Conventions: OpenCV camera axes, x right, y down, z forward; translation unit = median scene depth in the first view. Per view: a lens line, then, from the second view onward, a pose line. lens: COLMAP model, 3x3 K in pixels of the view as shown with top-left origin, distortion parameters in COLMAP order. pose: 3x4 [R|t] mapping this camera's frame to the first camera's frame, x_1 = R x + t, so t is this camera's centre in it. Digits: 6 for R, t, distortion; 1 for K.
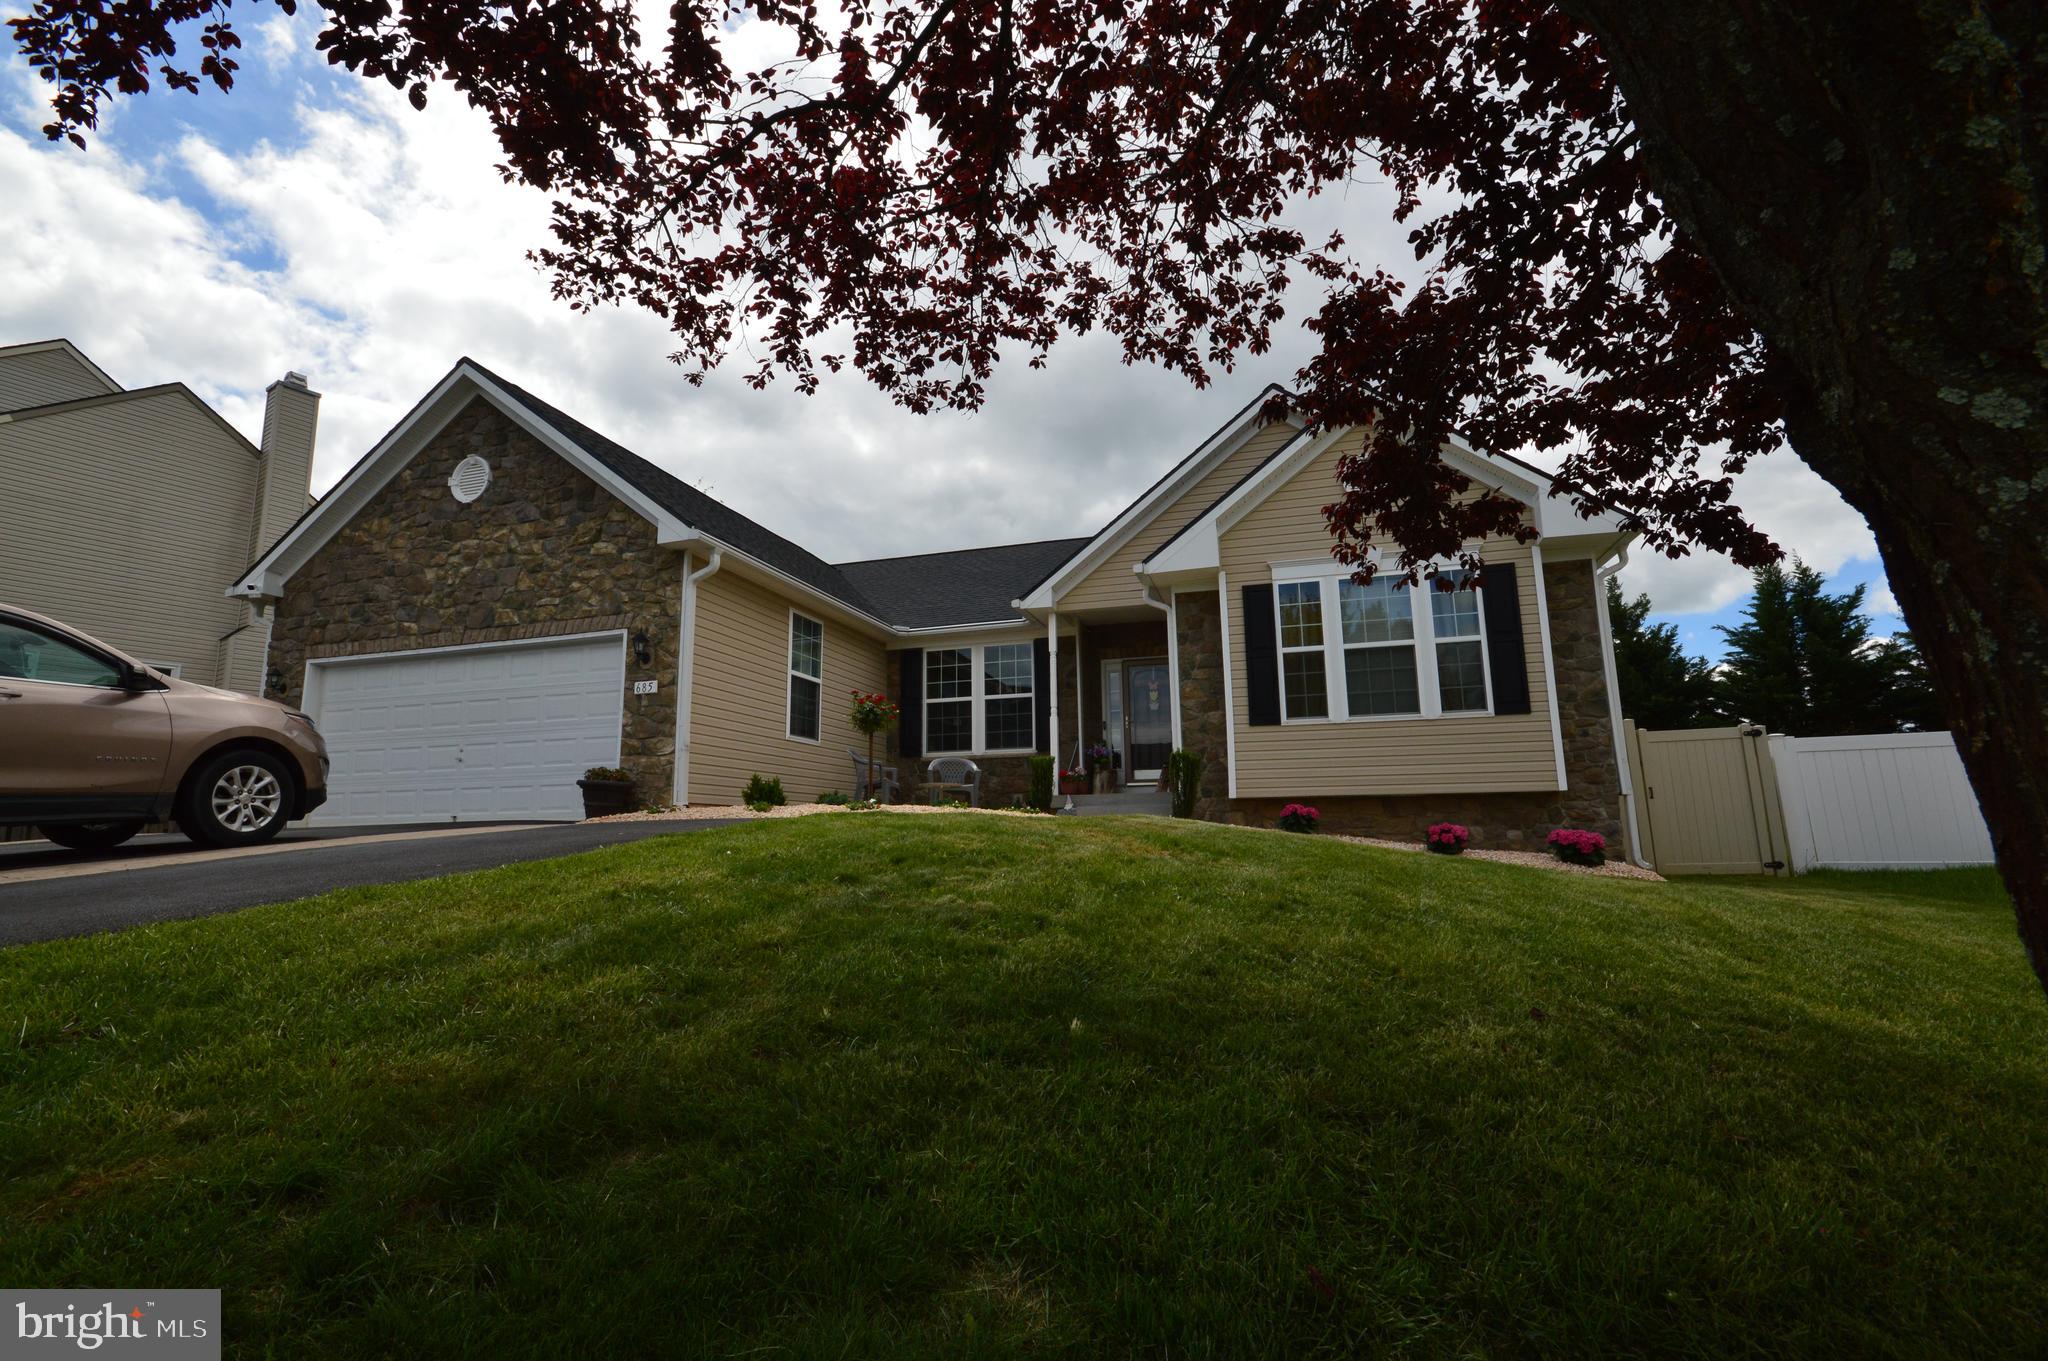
lens RADIAL K [[914.5, 0, 1024.0], [0, 914.5, 680.5], [0, 0, 1]] dist [0.005041, -0.007043]
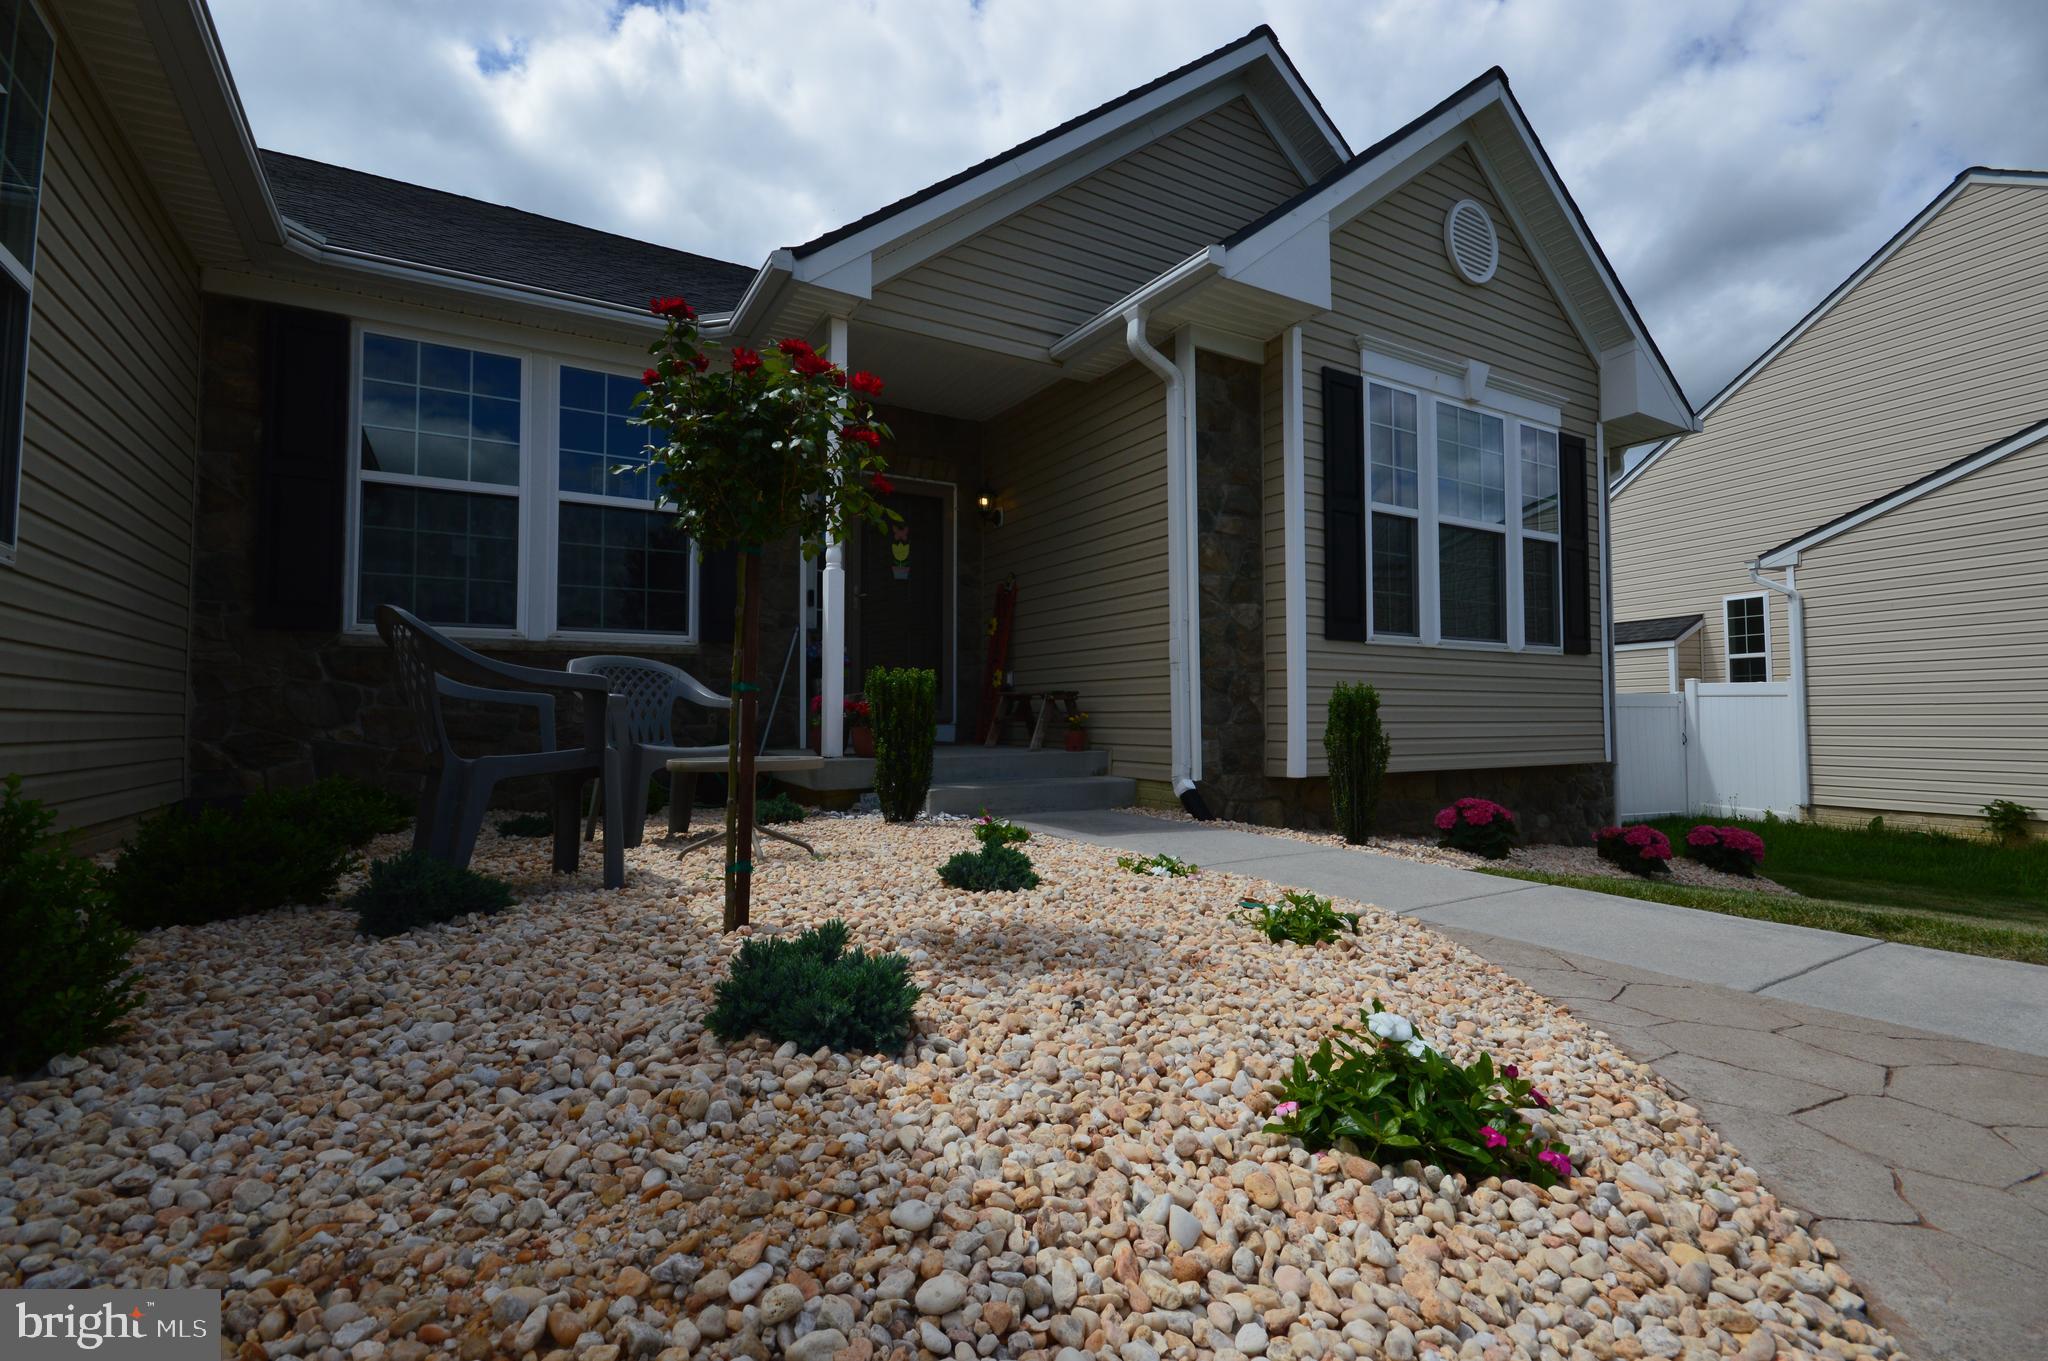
lens RADIAL K [[914.5, 0, 1024.0], [0, 914.5, 680.5], [0, 0, 1]] dist [0.005041, -0.007043]
pose [[0.681295, 0.039733, 0.730930, -0.250295], [-0.126404, 0.989912, 0.064008, 0.061190], [-0.721013, -0.136001, 0.679444, 0.771225]]
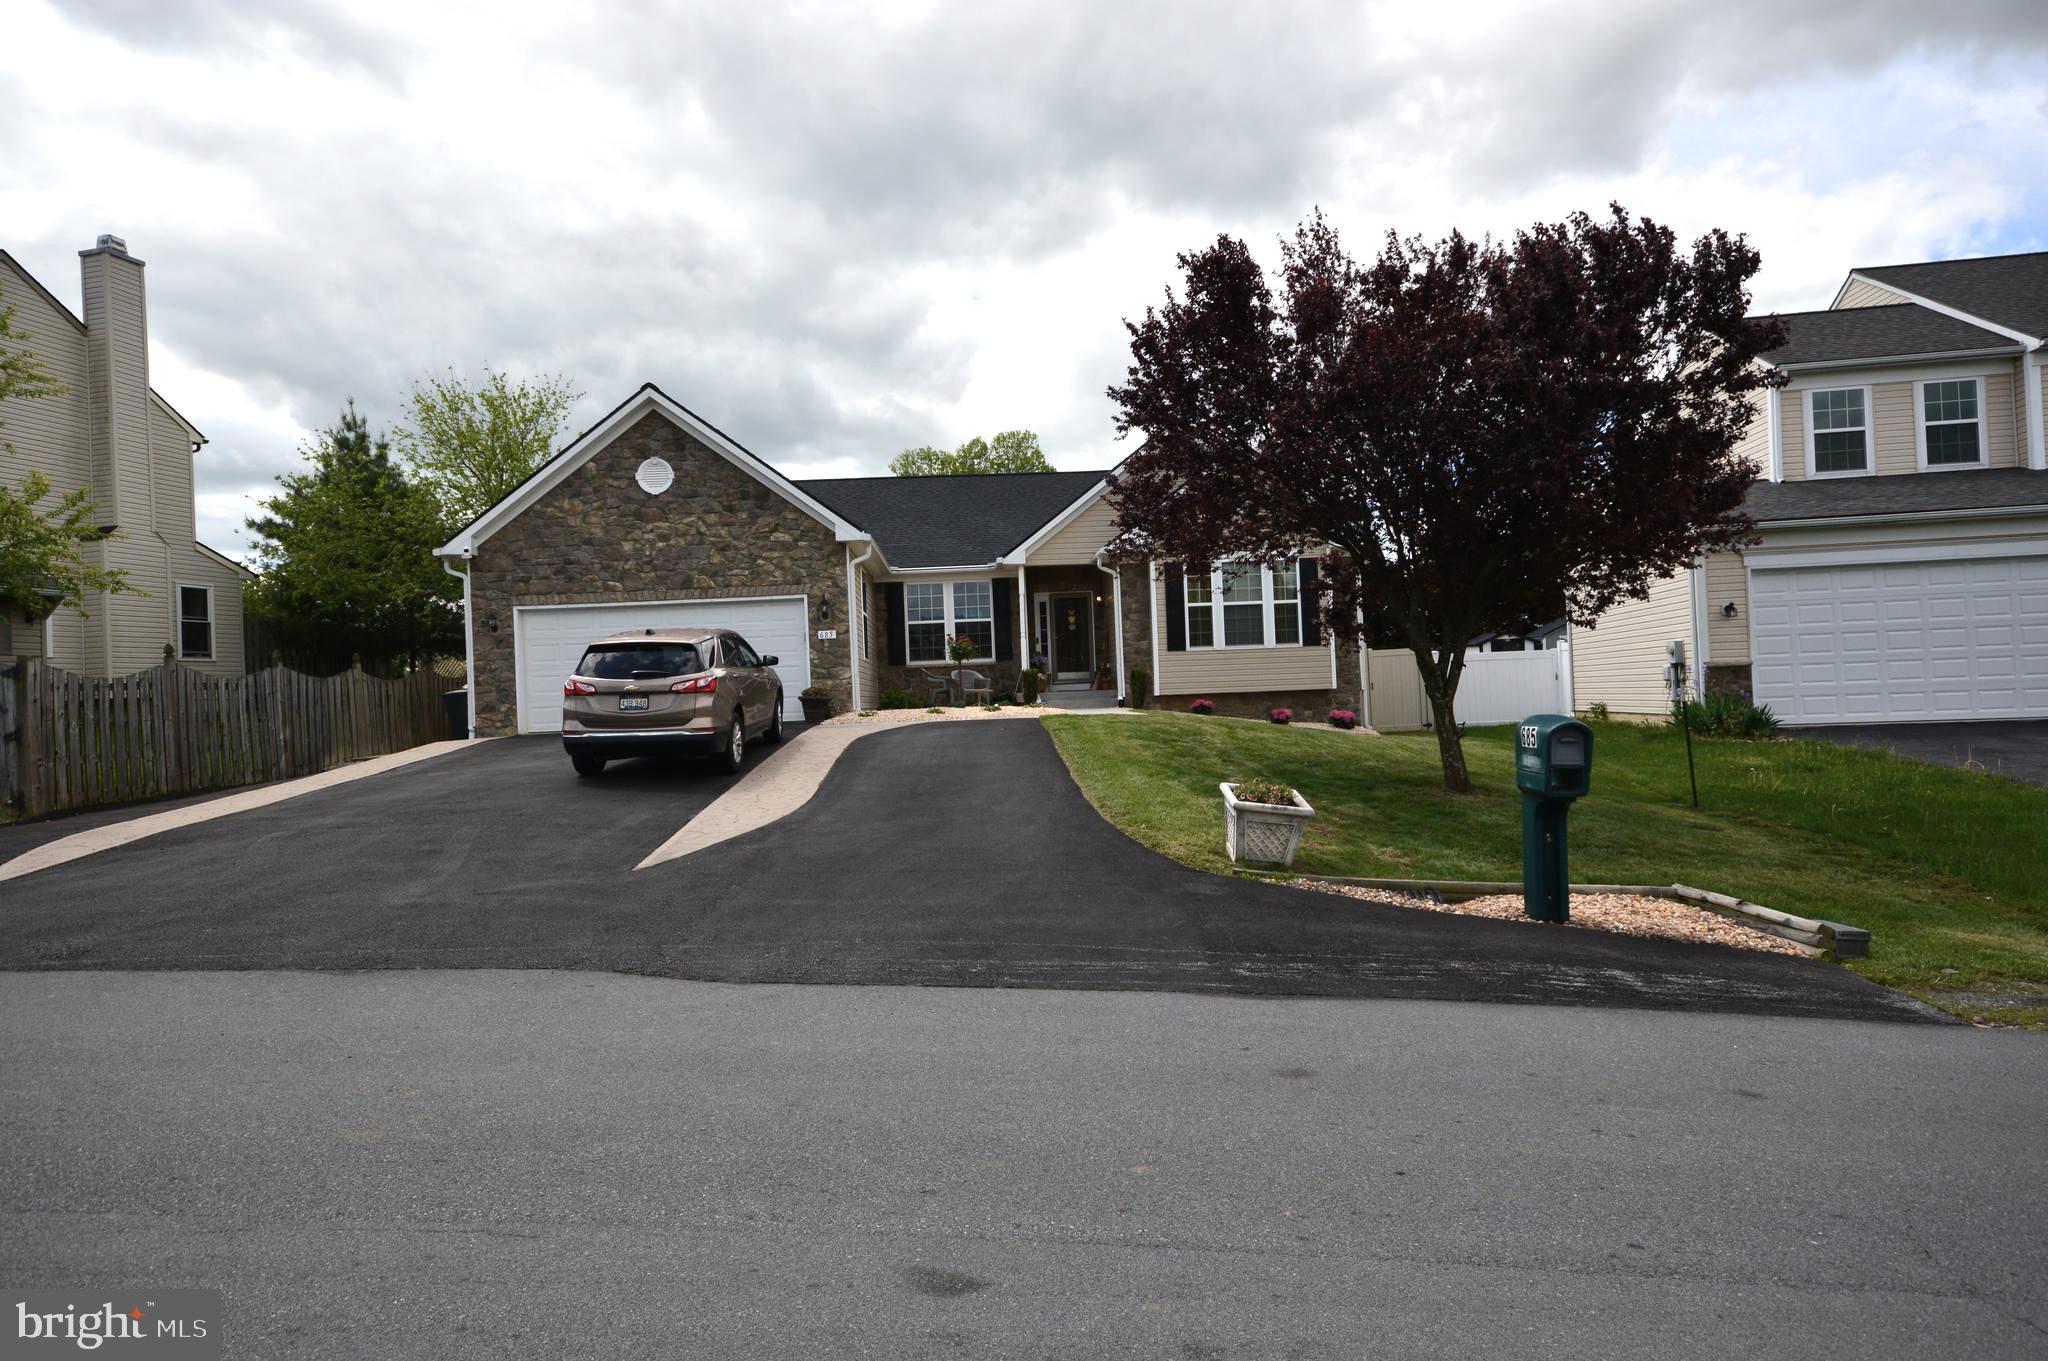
lens RADIAL K [[1130.0, 0, 1024.0], [0, 1130.0, 680.5], [0, 0, 1]] dist [-0.000598, 0.002777]
pose [[0.945452, -0.018777, 0.325220, -0.653171], [-0.027736, 0.990072, 0.137794, -0.169390], [-0.324578, -0.139298, 0.935545, -0.808906]]
